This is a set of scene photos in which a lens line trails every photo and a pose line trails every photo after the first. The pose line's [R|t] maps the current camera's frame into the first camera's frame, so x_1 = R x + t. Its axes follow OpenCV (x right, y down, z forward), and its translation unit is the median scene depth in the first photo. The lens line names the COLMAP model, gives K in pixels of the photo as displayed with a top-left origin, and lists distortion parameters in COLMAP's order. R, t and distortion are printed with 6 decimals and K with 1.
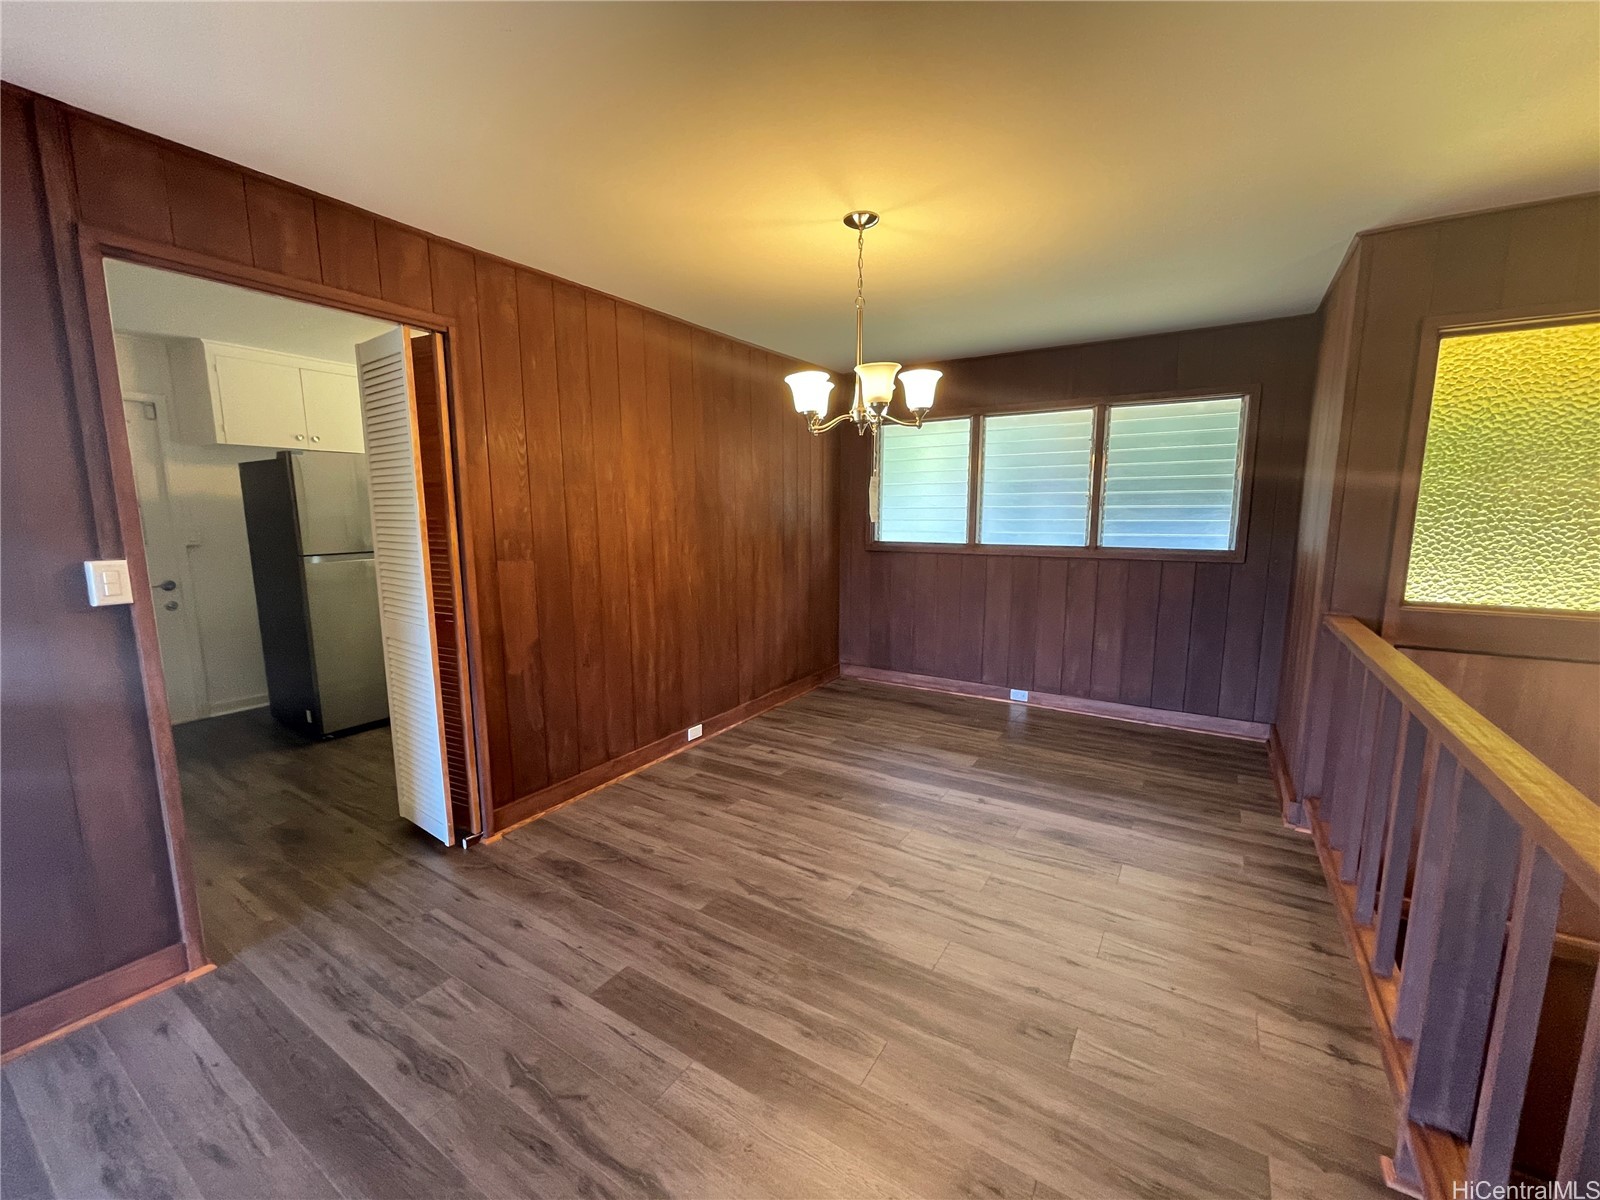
lens RADIAL K [[646.3, 0, 796.9], [0, 646.3, 604.0], [0, 0, 1]] dist [-0.000964, 0.002392]
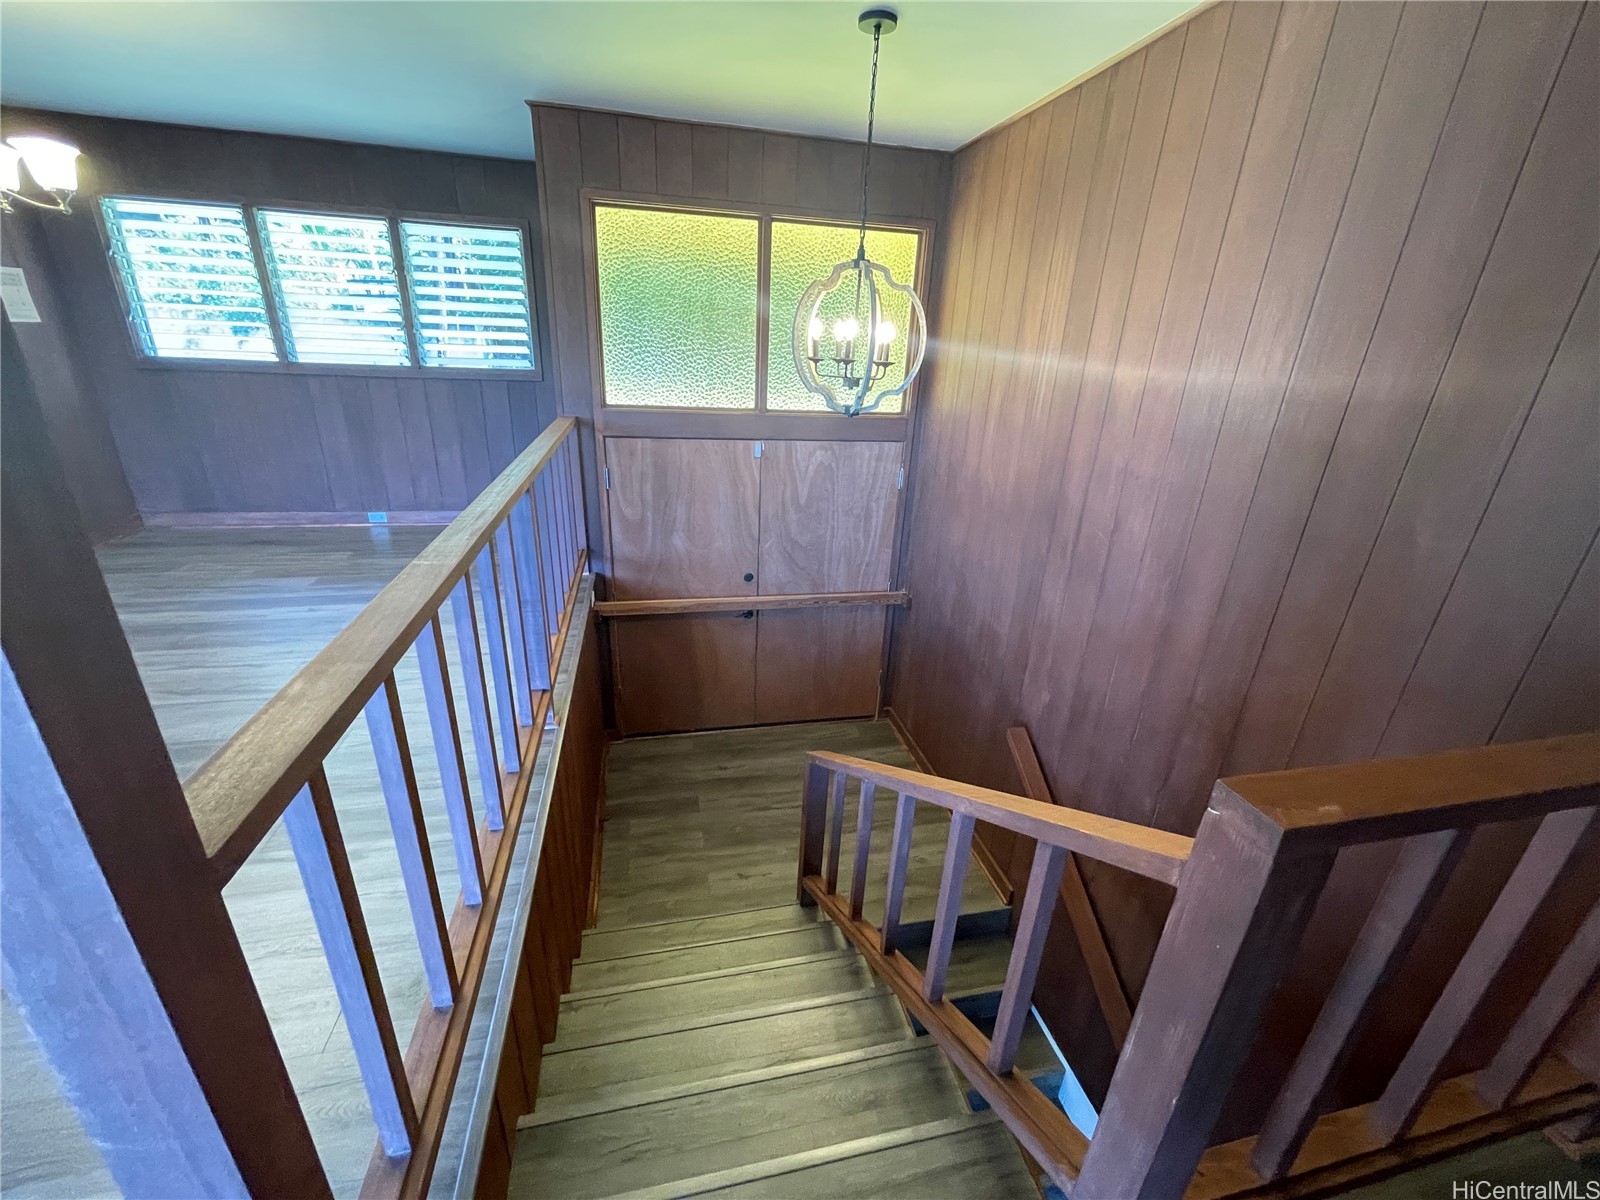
lens RADIAL K [[646.3, 0, 798.2], [0, 646.3, 601.6], [0, 0, 1]] dist [-0.000964, 0.002392]
pose [[0.710787, -0.229538, 0.664902, 0.130342], [0.061684, 0.961957, 0.266147, 0.046745], [-0.700697, -0.148160, 0.697905, -0.287184]]
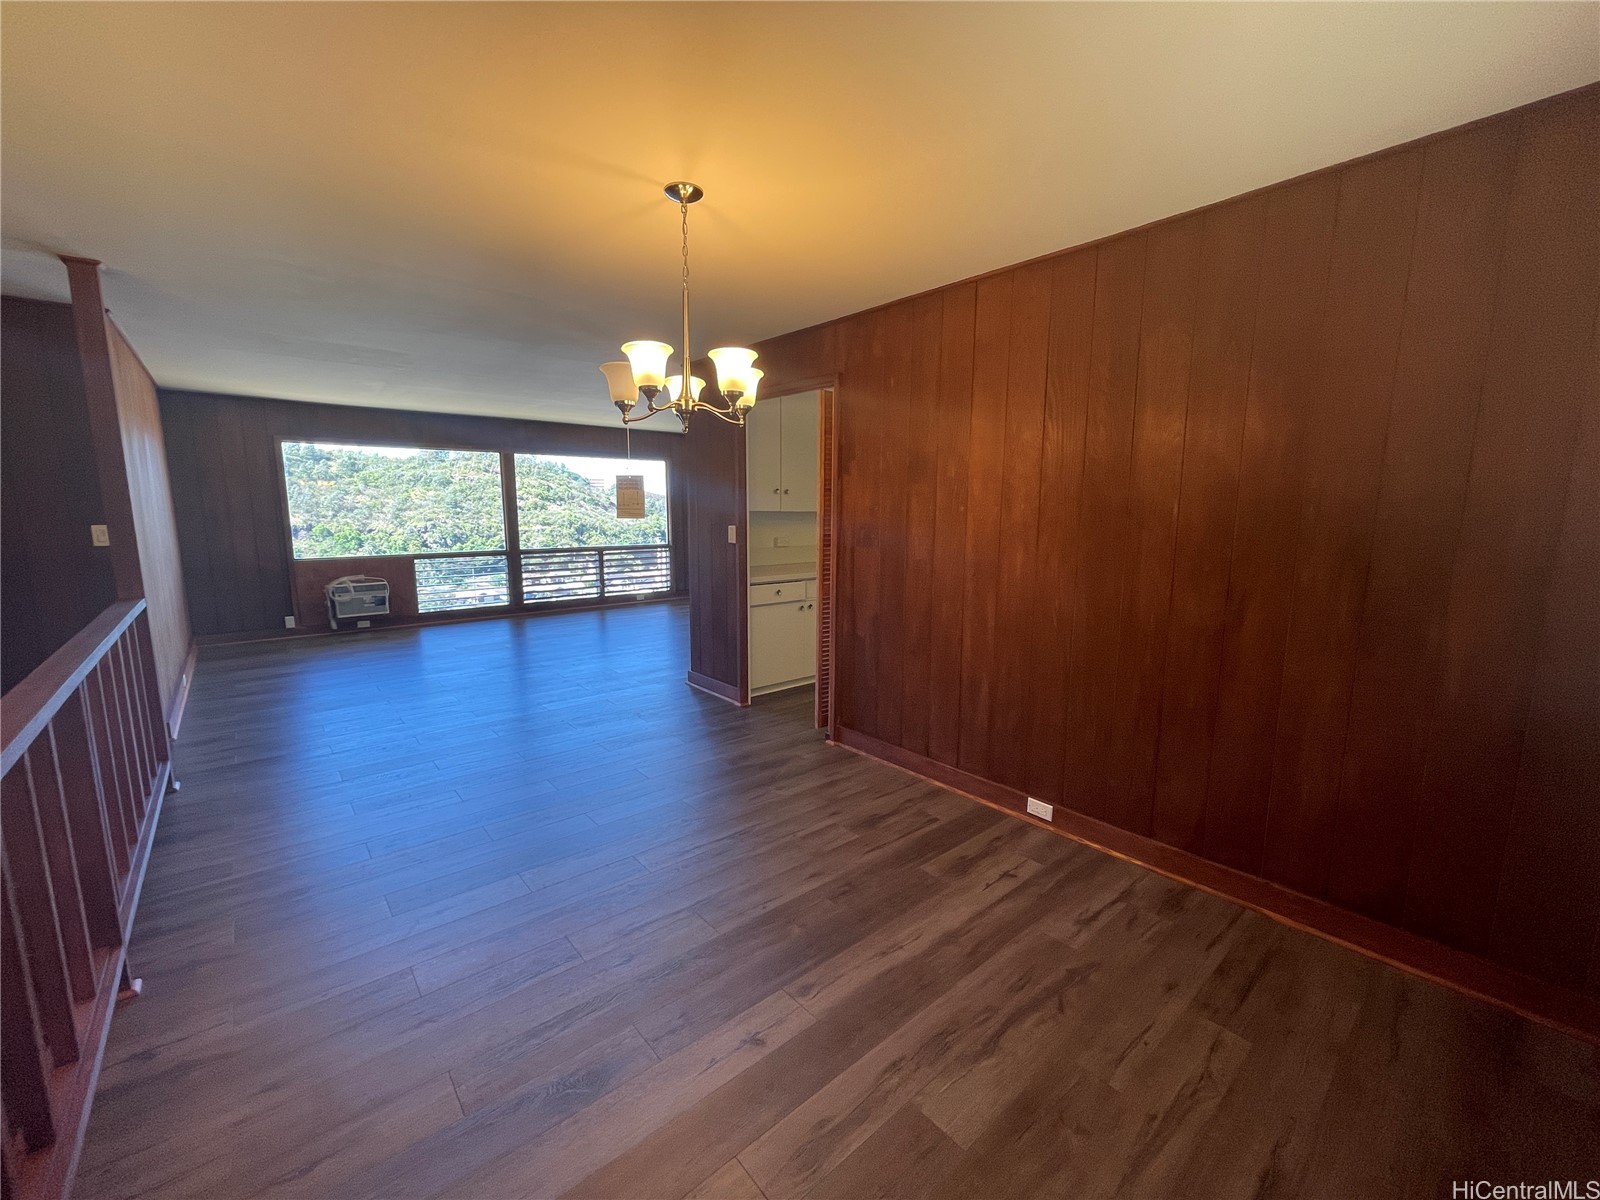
lens RADIAL K [[646.3, 0, 796.3], [0, 646.3, 602.1], [0, 0, 1]] dist [-0.000964, 0.002392]
pose [[-0.288889, 0.142553, -0.946690, 0.651876], [-0.148201, 0.970273, 0.191328, -0.146410], [0.945822, 0.195573, -0.259175, 0.968752]]
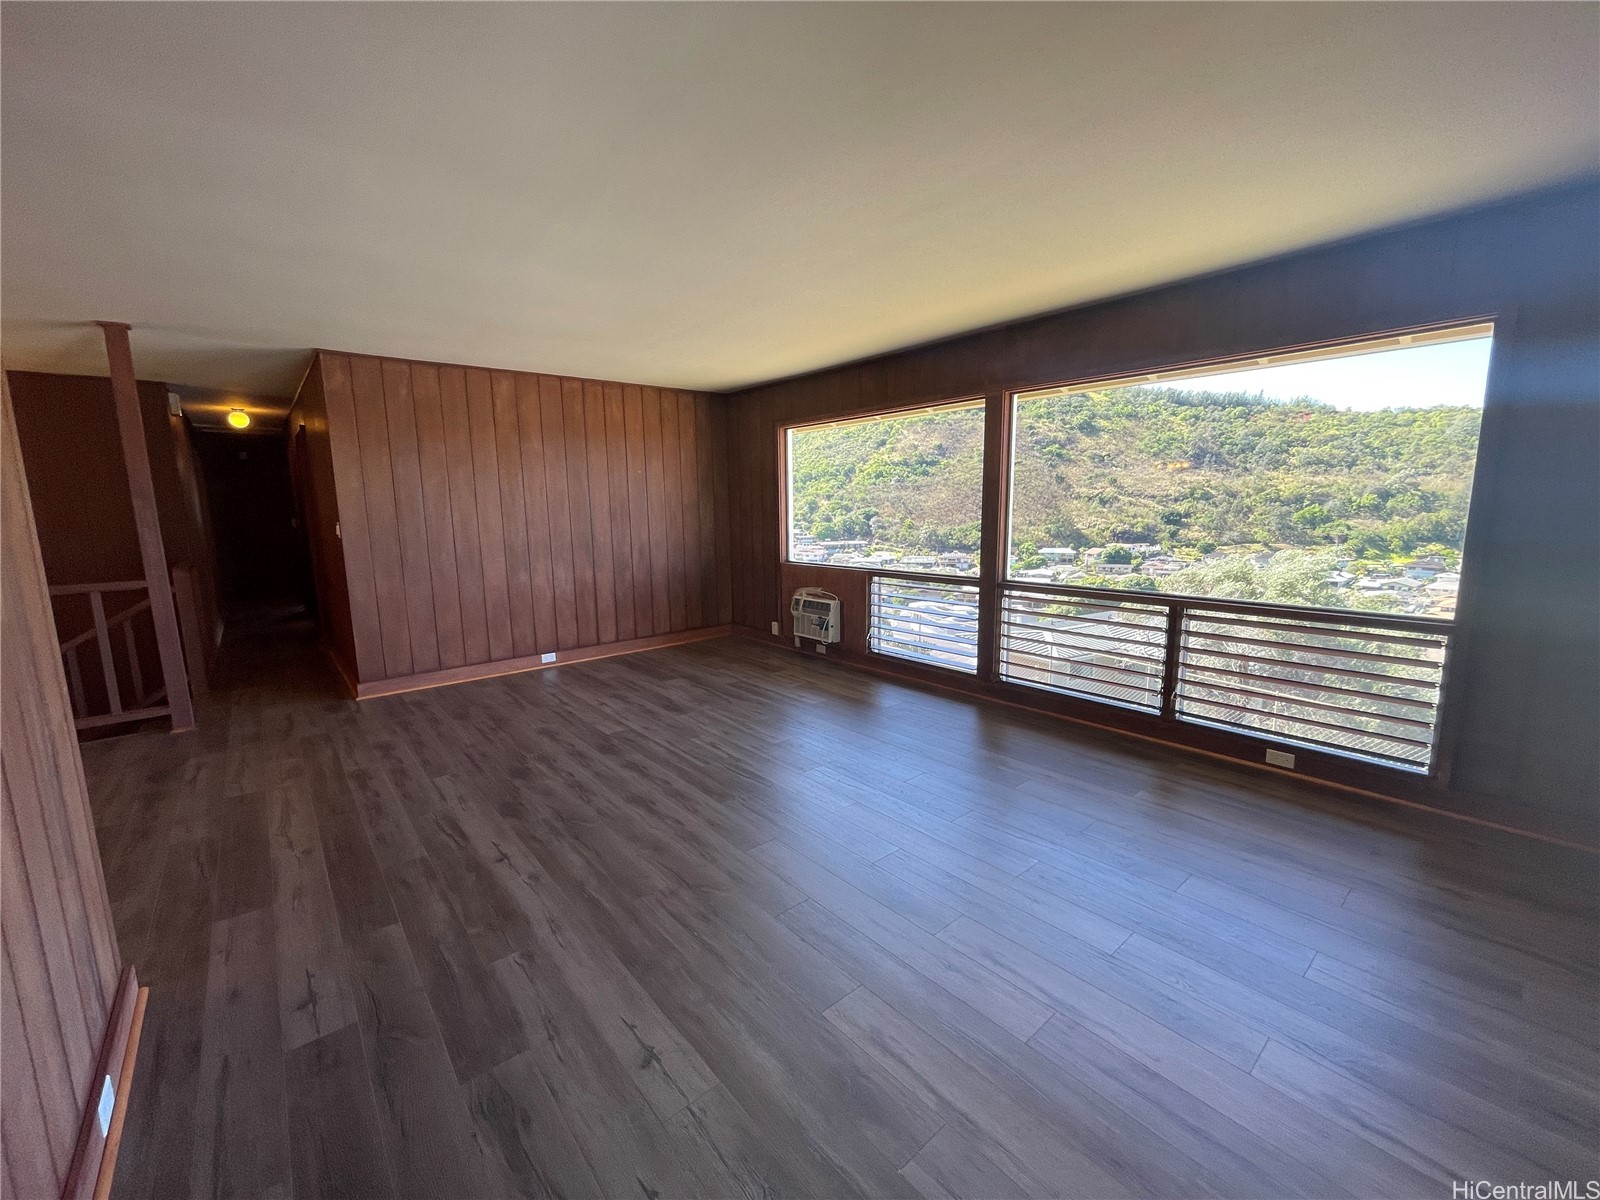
lens RADIAL K [[646.3, 0, 802.9], [0, 646.3, 602.3], [0, 0, 1]] dist [-0.000964, 0.002392]
pose [[-0.956570, -0.028202, 0.290135, -1.303100], [0.061435, 0.953450, 0.295226, -0.084168], [-0.284955, 0.300229, -0.910309, 0.630502]]
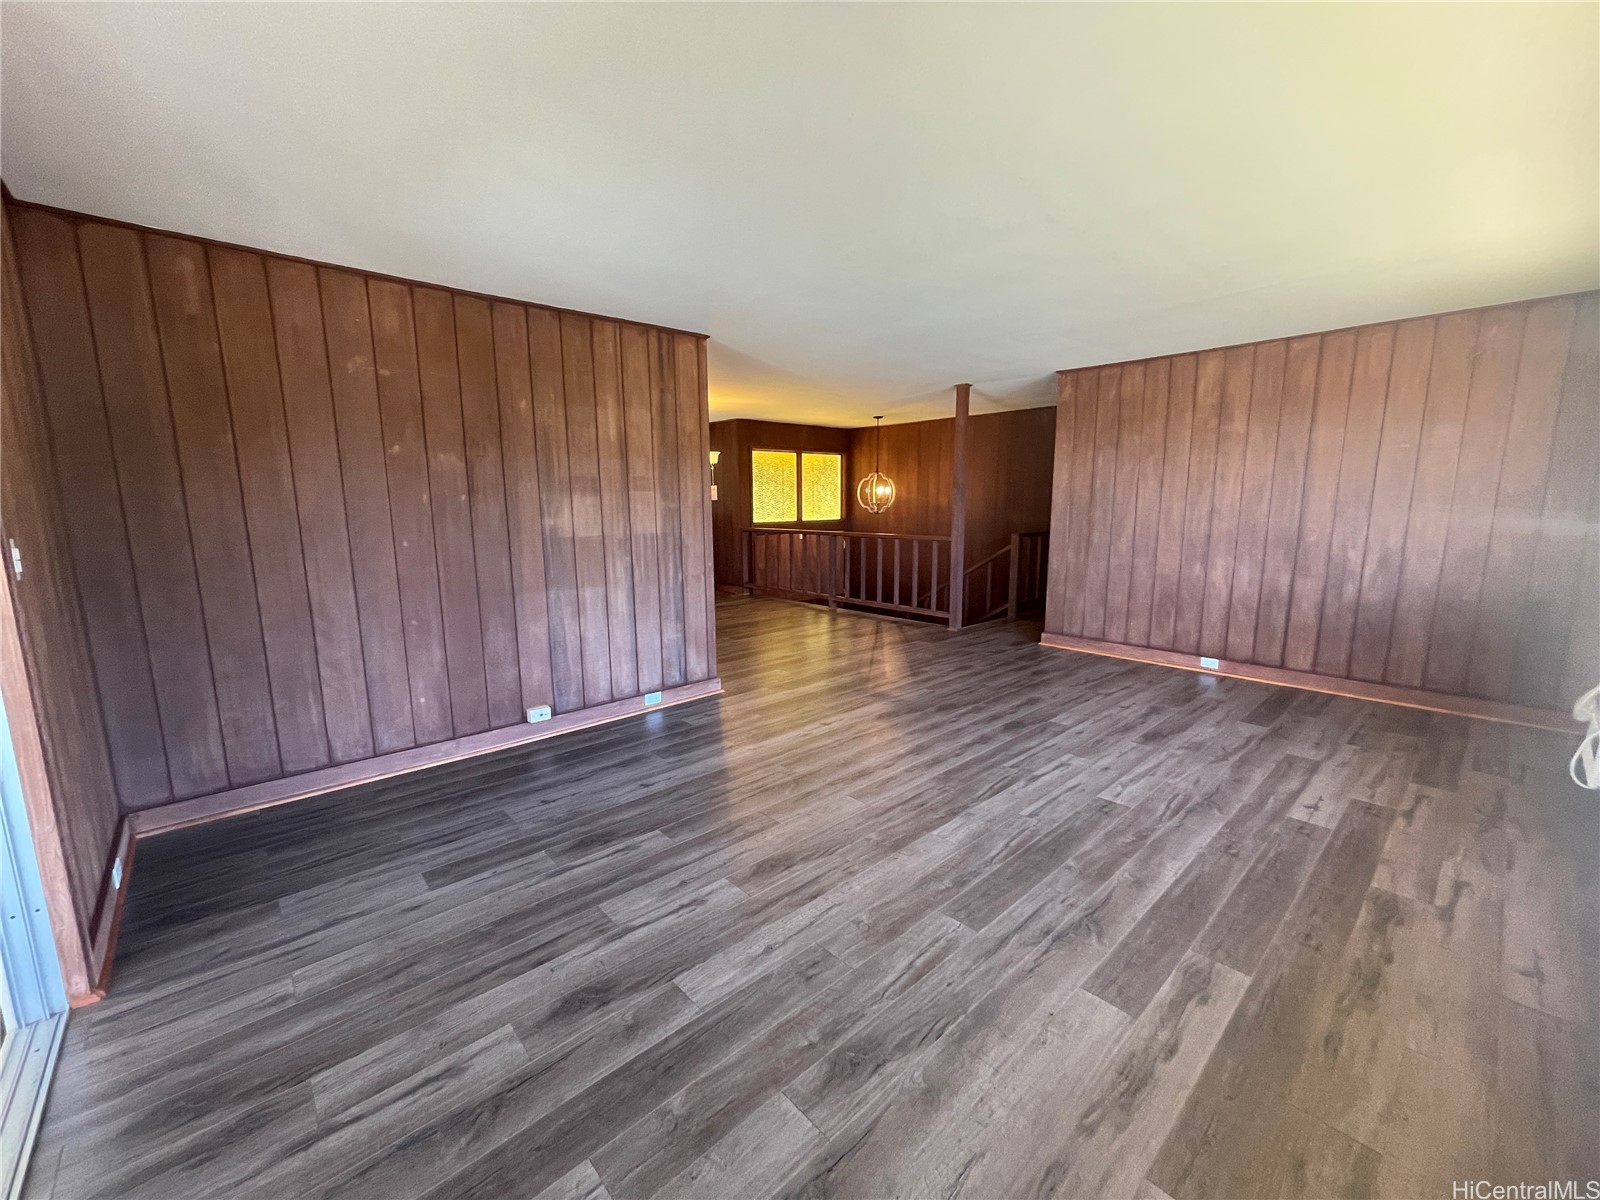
lens RADIAL K [[646.3, 0, 793.4], [0, 646.3, 597.3], [0, 0, 1]] dist [-0.000964, 0.002392]
pose [[0.258666, -0.148851, 0.954429, -1.832676], [0.154900, 0.981661, 0.111118, 0.031050], [-0.953466, 0.119098, 0.276980, -0.129372]]
